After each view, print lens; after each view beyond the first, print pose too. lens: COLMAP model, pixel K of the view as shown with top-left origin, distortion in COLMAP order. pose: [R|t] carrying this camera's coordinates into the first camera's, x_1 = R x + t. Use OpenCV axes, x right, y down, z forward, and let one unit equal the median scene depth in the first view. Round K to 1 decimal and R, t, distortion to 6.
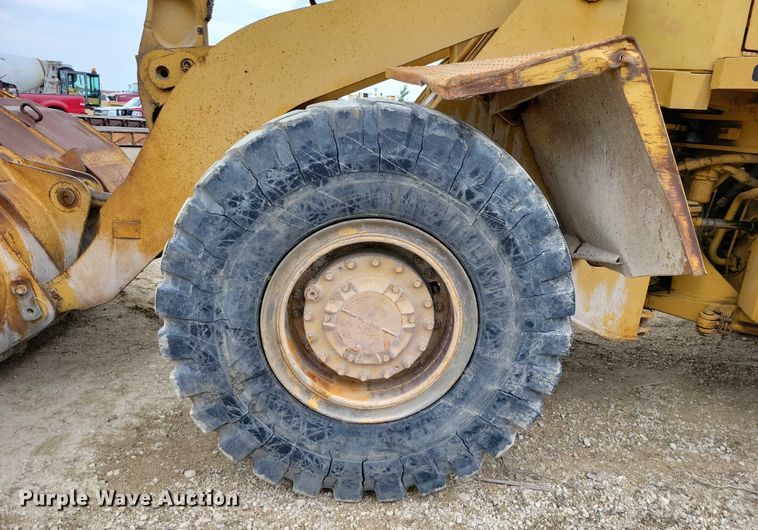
lens RADIAL K [[574.4, 0, 384.7], [0, 574.4, 289.7], [0, 0, 1]] dist [0.042164, -0.034822]
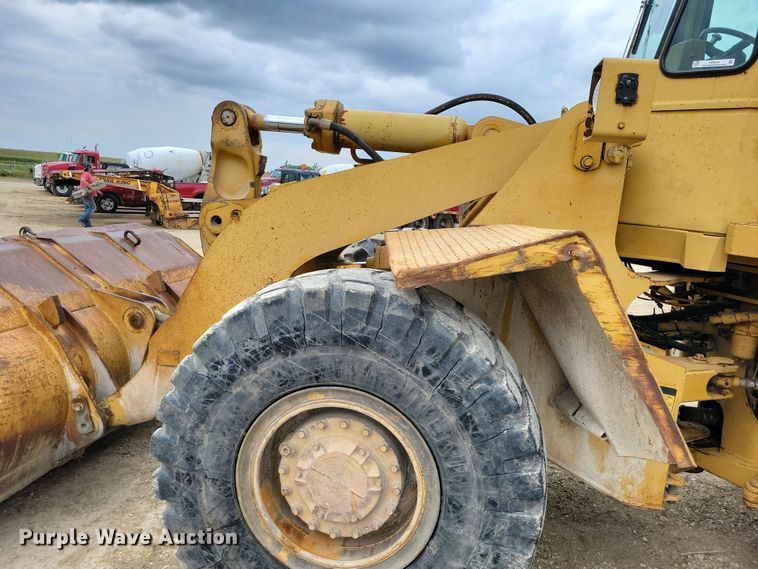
lens RADIAL K [[570.0, 0, 378.1], [0, 570.0, 281.3], [0, 0, 1]] dist [0.051938, -0.032198]
pose [[0.975998, 0.029775, -0.215737, 0.252767], [-0.059565, 0.989334, -0.132931, -0.165366], [0.209478, 0.142590, 0.967361, -0.035770]]
